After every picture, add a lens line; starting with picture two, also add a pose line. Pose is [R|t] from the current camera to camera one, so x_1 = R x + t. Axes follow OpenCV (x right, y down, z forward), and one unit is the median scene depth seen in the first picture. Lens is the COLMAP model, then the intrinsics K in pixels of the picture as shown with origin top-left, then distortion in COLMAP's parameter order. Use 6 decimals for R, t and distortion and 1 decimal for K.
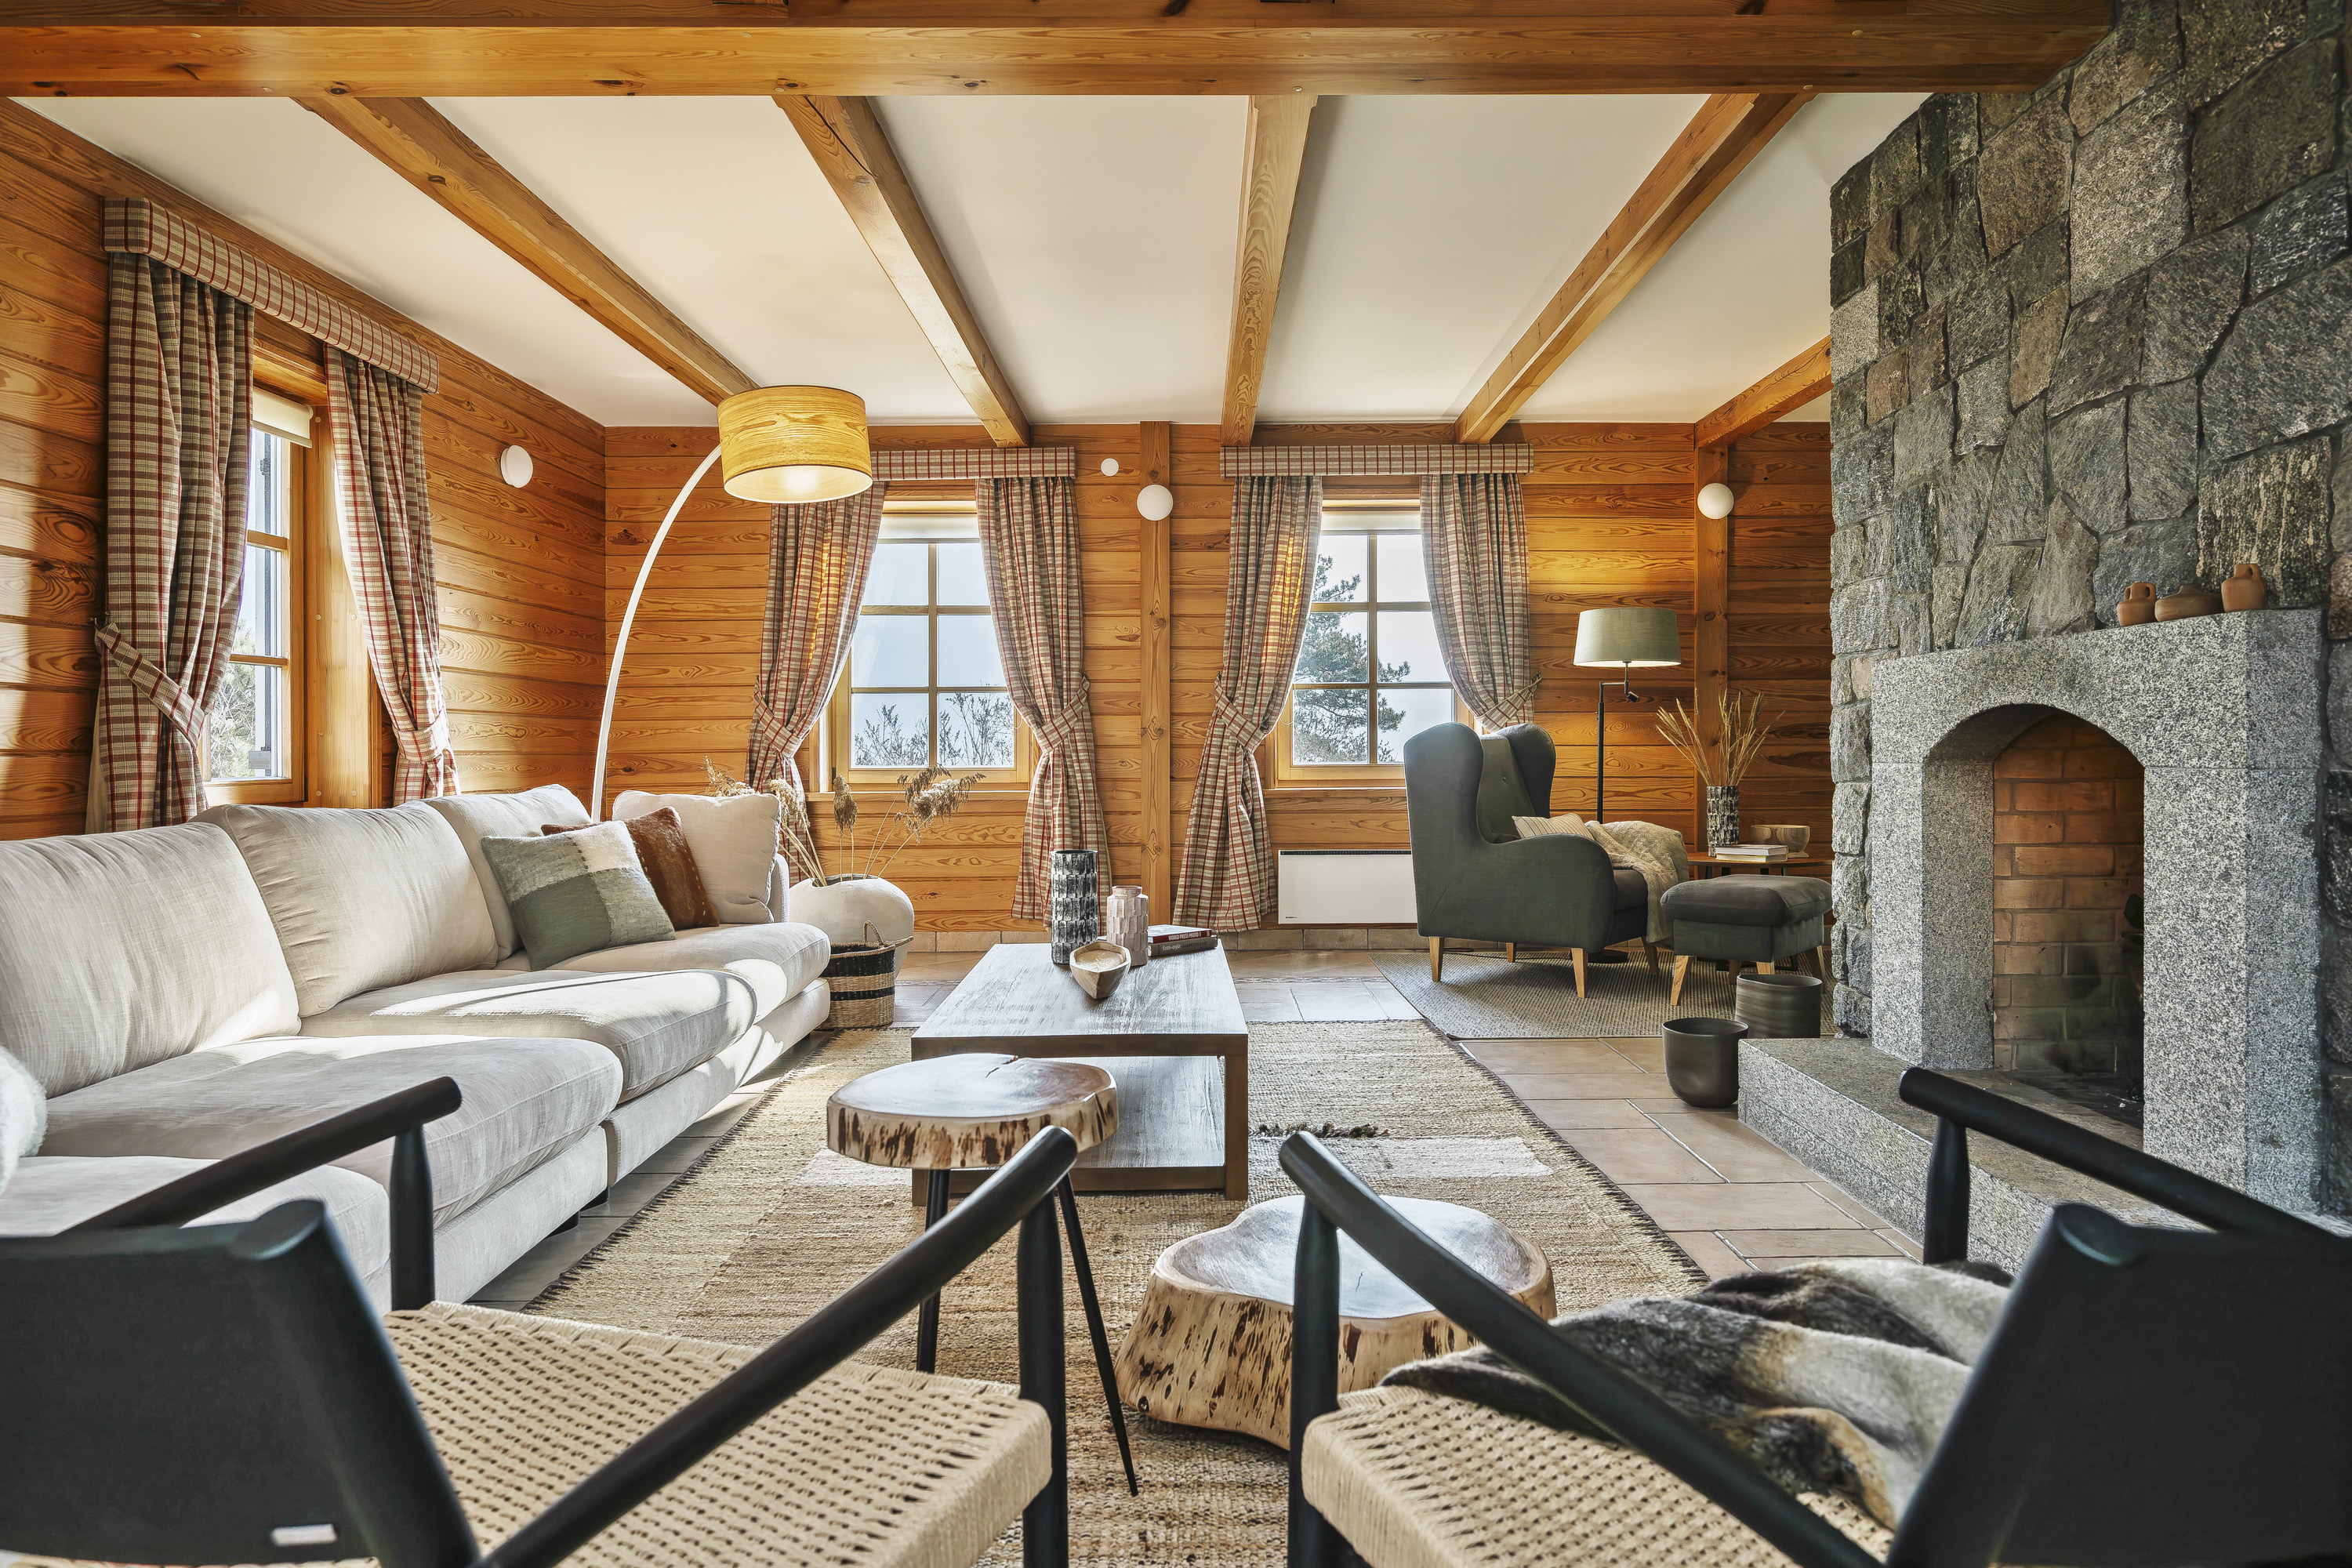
lens RADIAL K [[1463.8, 0, 1178.7], [0, 1463.8, 764.6], [0, 0, 1]] dist [0.000226, 0.000702]
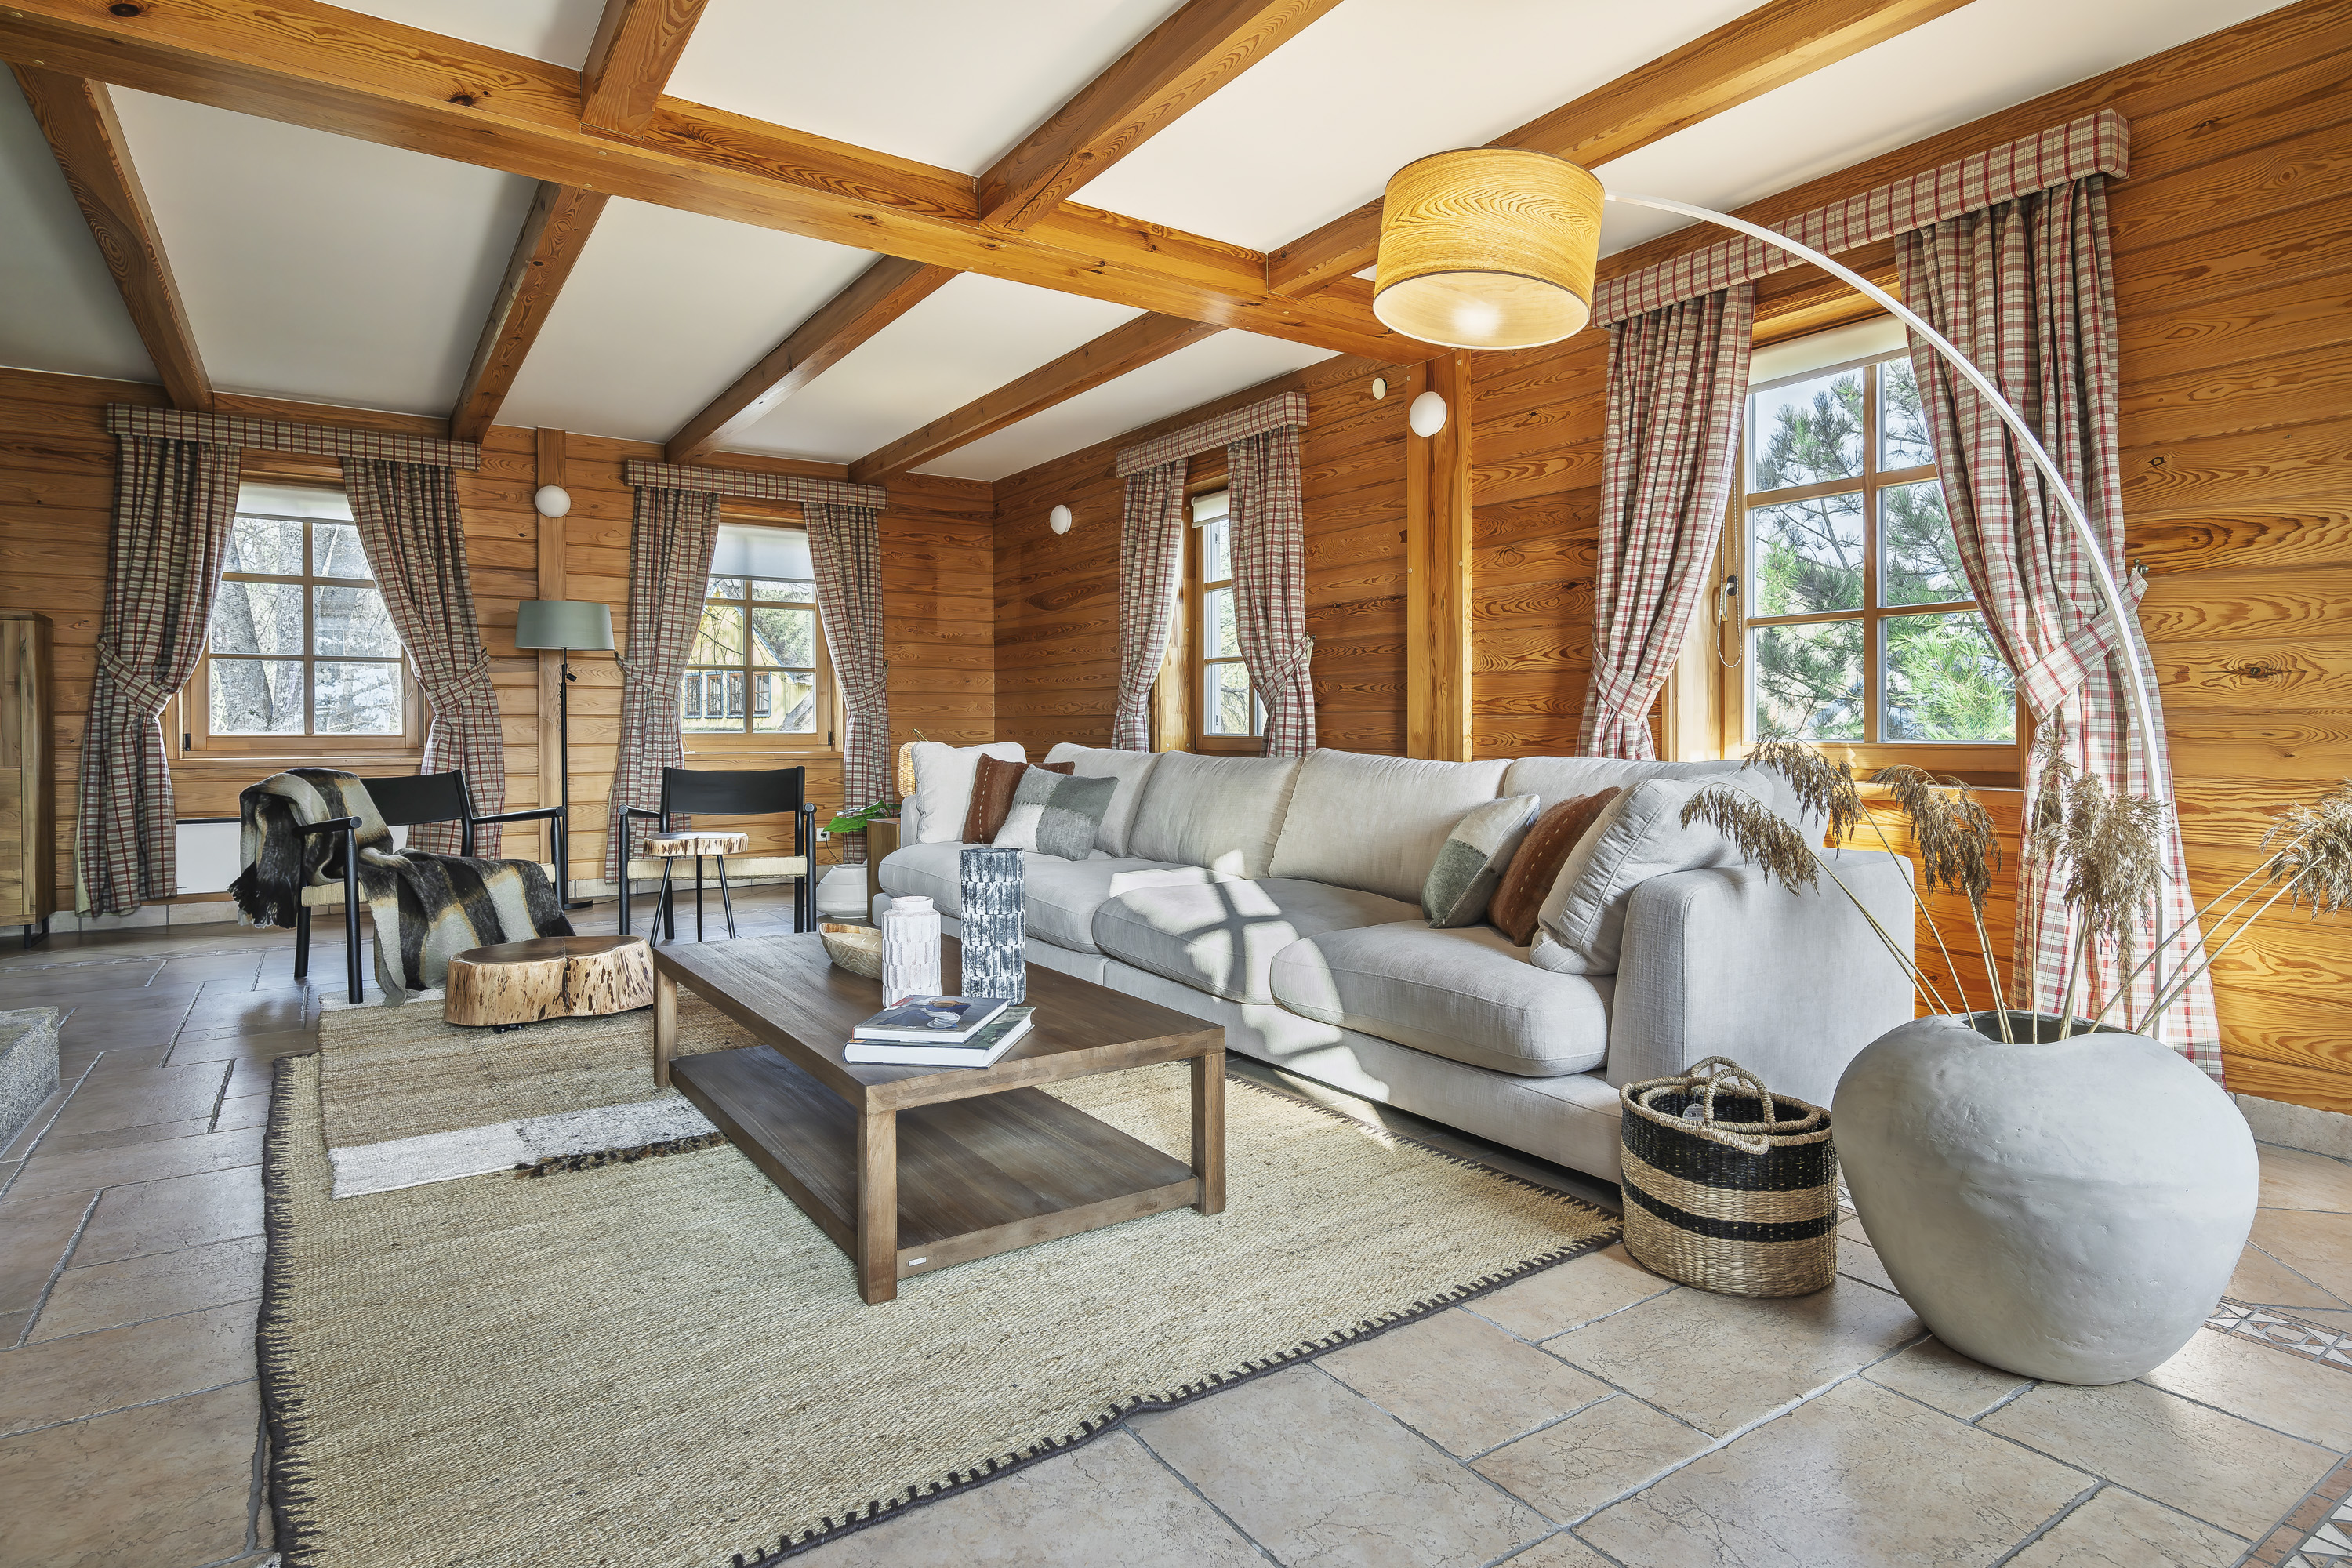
lens RADIAL K [[1278.0, 0, 1179.9], [0, 1278.0, 742.6], [0, 0, 1]] dist [-0.003781, -0.000345]
pose [[-0.836907, 0.011577, -0.547222, 0.267192], [-0.000328, 0.999765, 0.021654, -0.010528], [0.547344, 0.018302, -0.836707, 2.119344]]
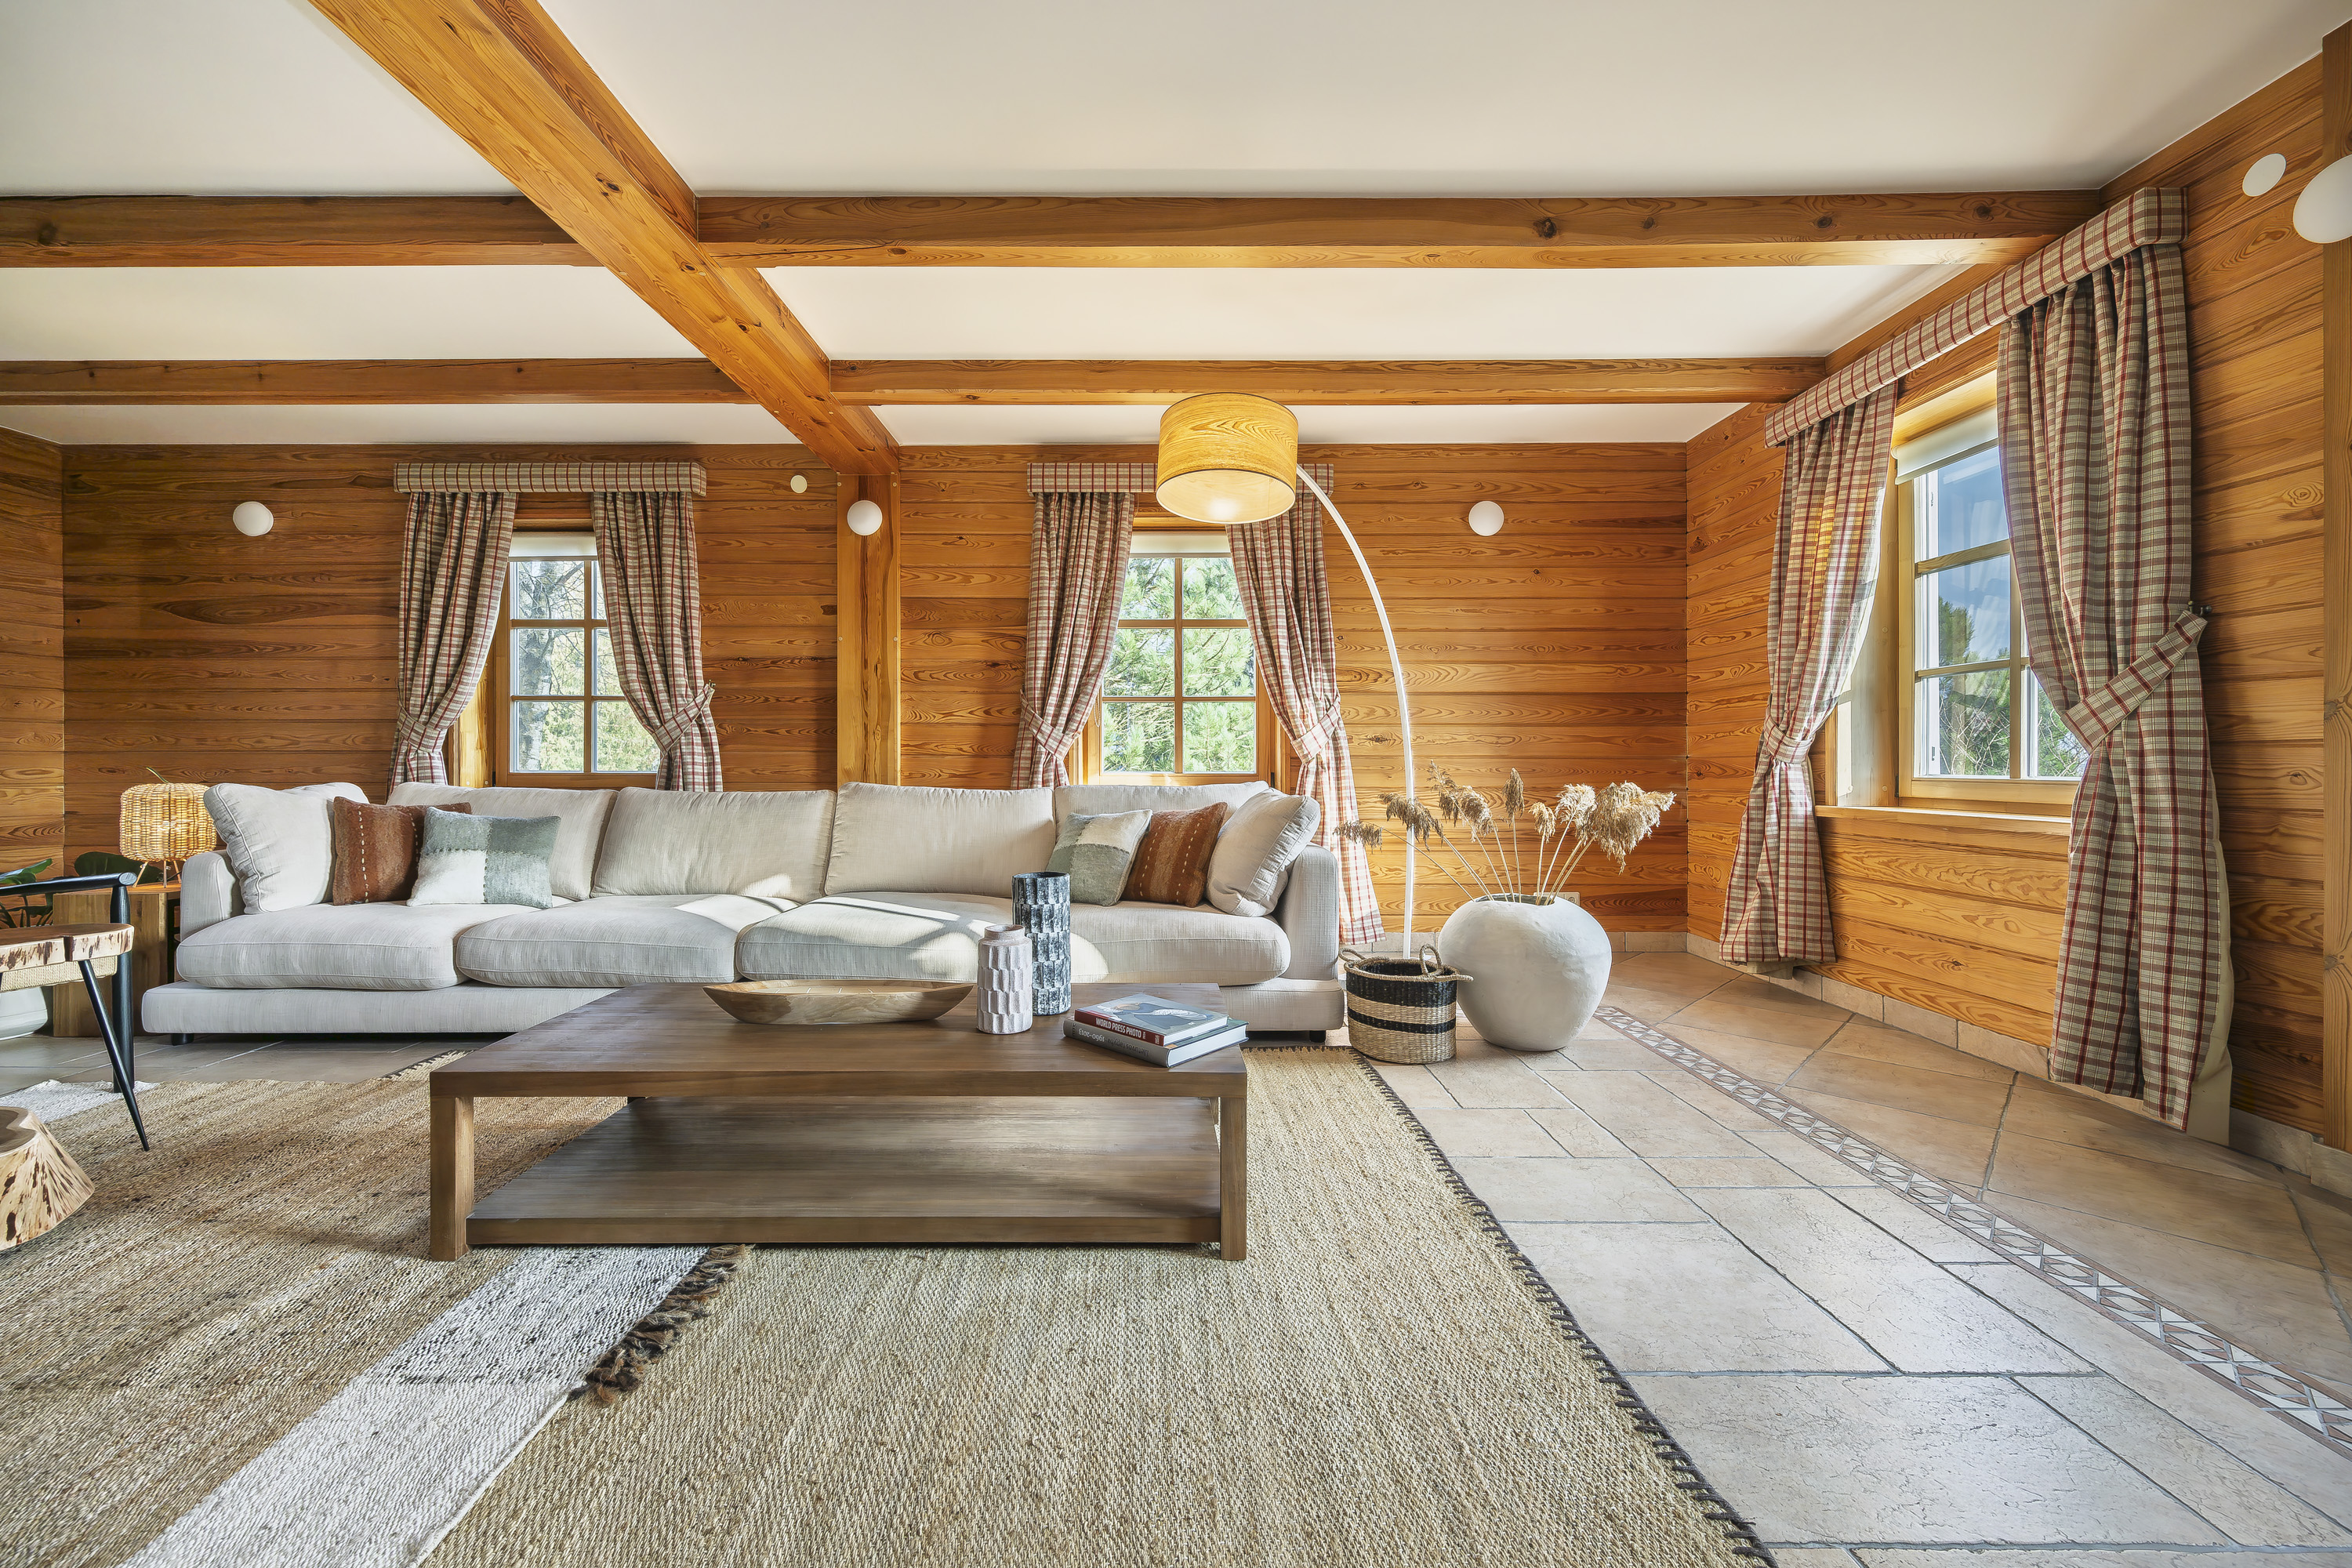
lens RADIAL K [[932.1, 0, 1175.2], [0, 932.1, 764.0], [0, 0, 1]] dist [-0.007814, -0.000081]
pose [[-0.005447, 0.005454, -0.999970, 0.601448], [-0.008735, 0.999947, 0.005501, -0.008700], [0.999947, 0.008765, -0.005399, 1.452372]]
